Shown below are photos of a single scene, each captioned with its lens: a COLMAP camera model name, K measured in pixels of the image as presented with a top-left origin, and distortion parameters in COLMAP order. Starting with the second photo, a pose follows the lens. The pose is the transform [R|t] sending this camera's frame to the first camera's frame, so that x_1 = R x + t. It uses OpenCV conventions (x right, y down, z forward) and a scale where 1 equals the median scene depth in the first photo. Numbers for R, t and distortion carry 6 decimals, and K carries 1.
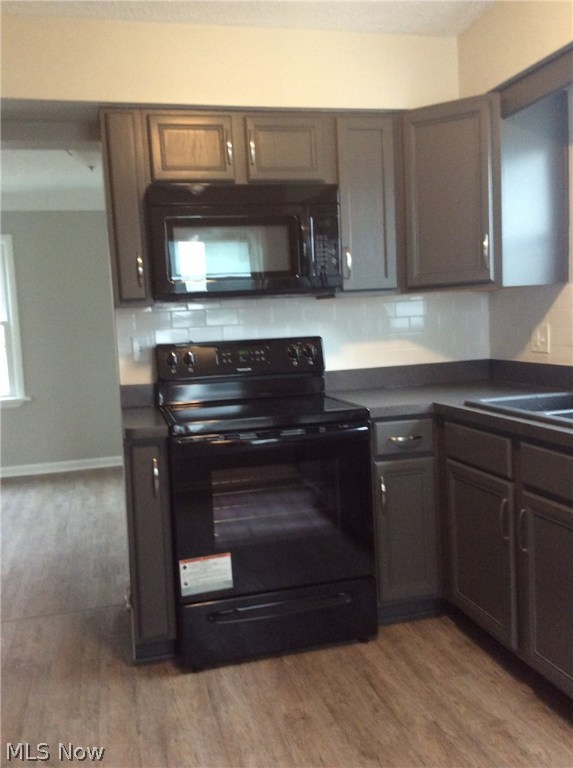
lens RADIAL K [[687.3, 0, 283.6], [0, 687.3, 381.0], [0, 0, 1]] dist [0.023611, -0.027756]
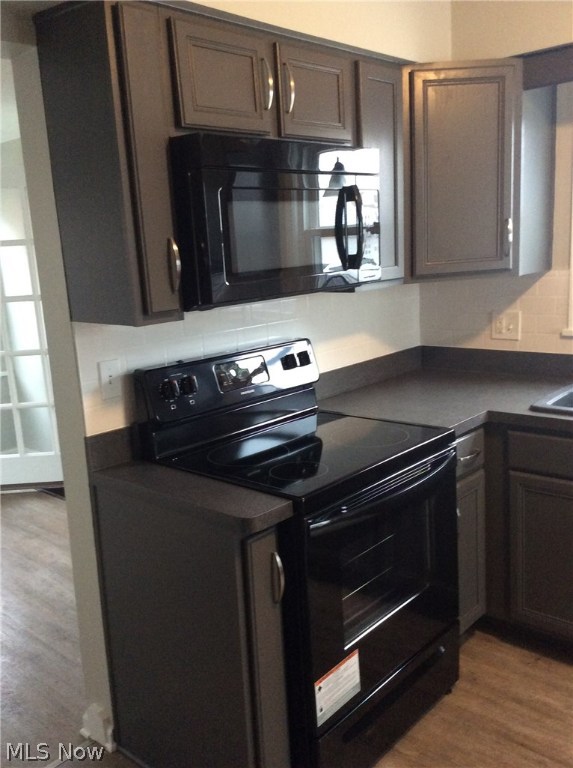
lens RADIAL K [[687.3, 0, 286.4], [0, 687.3, 386.9], [0, 0, 1]] dist [0.023611, -0.027756]
pose [[0.840464, -0.111098, 0.530356, -0.476425], [0.070123, 0.992826, 0.096850, -0.104169], [-0.537310, -0.044209, 0.842225, 0.392026]]
